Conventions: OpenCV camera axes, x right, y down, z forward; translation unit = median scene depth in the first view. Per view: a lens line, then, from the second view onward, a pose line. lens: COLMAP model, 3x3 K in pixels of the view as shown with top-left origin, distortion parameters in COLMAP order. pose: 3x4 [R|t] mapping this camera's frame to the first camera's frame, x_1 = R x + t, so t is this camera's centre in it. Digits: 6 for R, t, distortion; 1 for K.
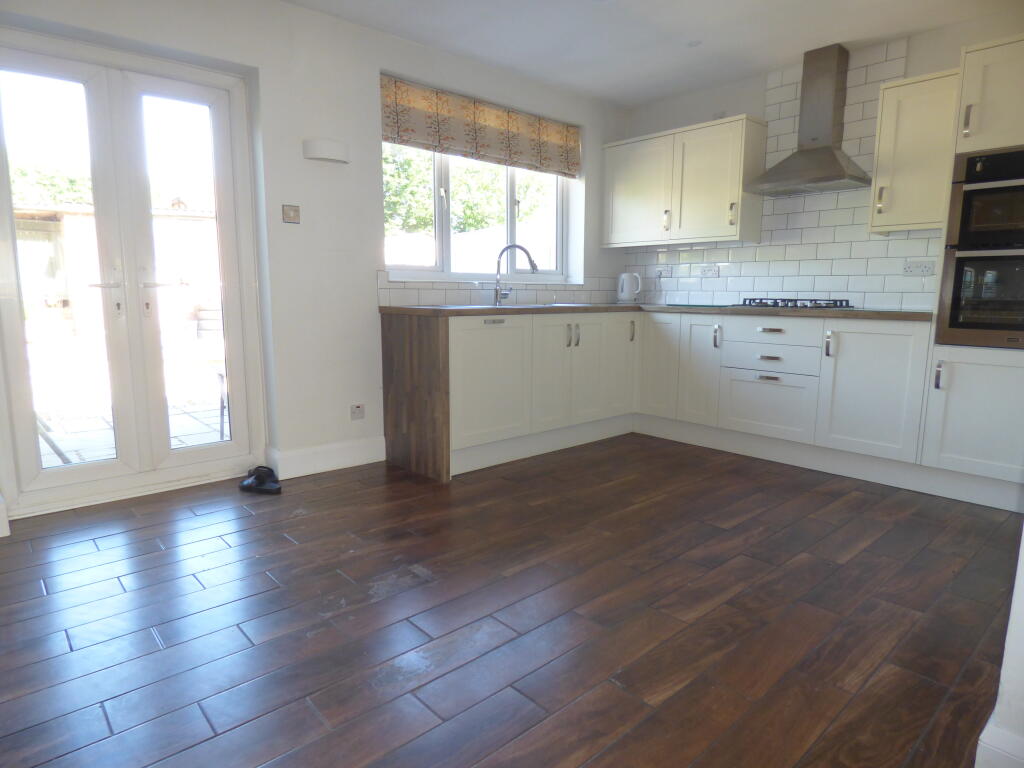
lens RADIAL K [[608.7, 0, 505.6], [0, 608.7, 390.9], [0, 0, 1]] dist [-0.008497, -0.003744]
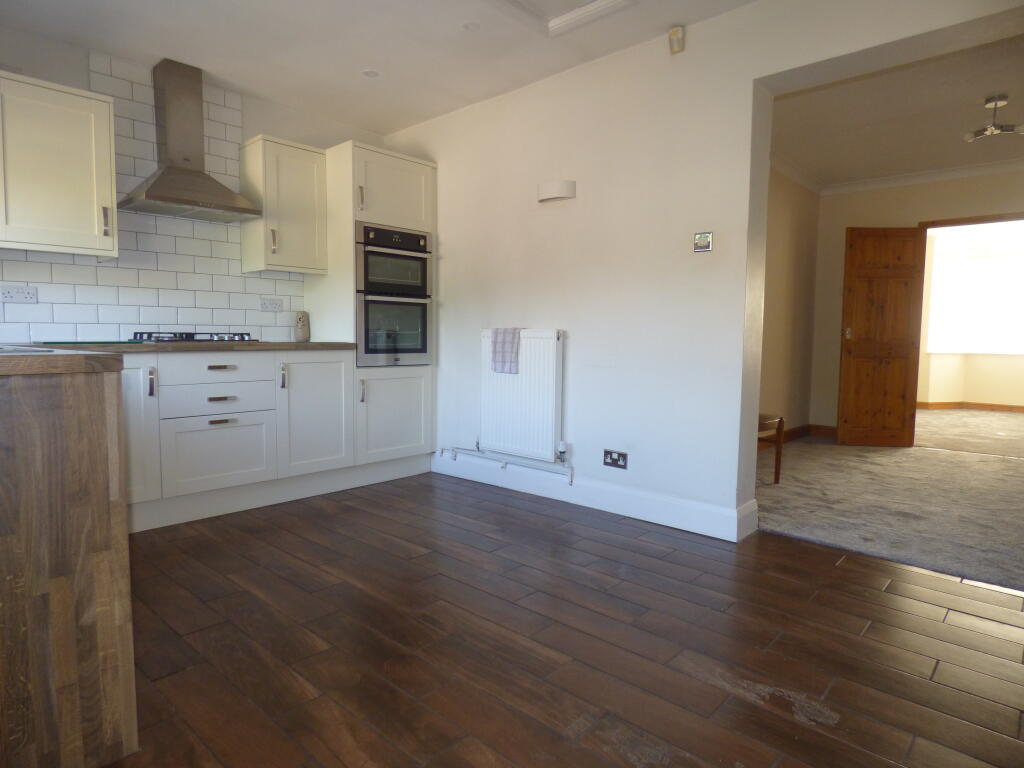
lens RADIAL K [[608.7, 0, 507.1], [0, 608.7, 379.2], [0, 0, 1]] dist [-0.008497, -0.003744]
pose [[-0.088675, -0.080754, 0.992782, -0.554451], [0.150495, 0.984180, 0.093496, -0.118764], [-0.984626, 0.157700, -0.075119, 0.756336]]
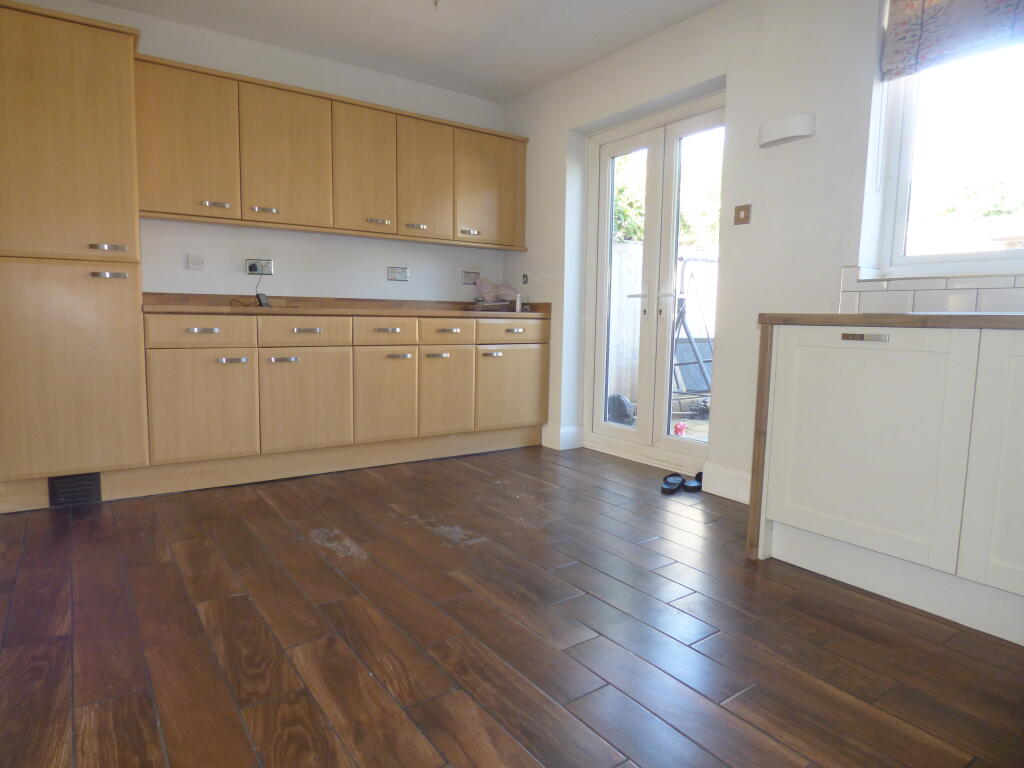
lens RADIAL K [[608.7, 0, 504.8], [0, 608.7, 390.6], [0, 0, 1]] dist [-0.008497, -0.003744]
pose [[-0.109928, 0.114813, -0.987286, 0.643130], [-0.171380, 0.976239, 0.132611, -0.088814], [0.979053, 0.183779, -0.087639, 0.779115]]
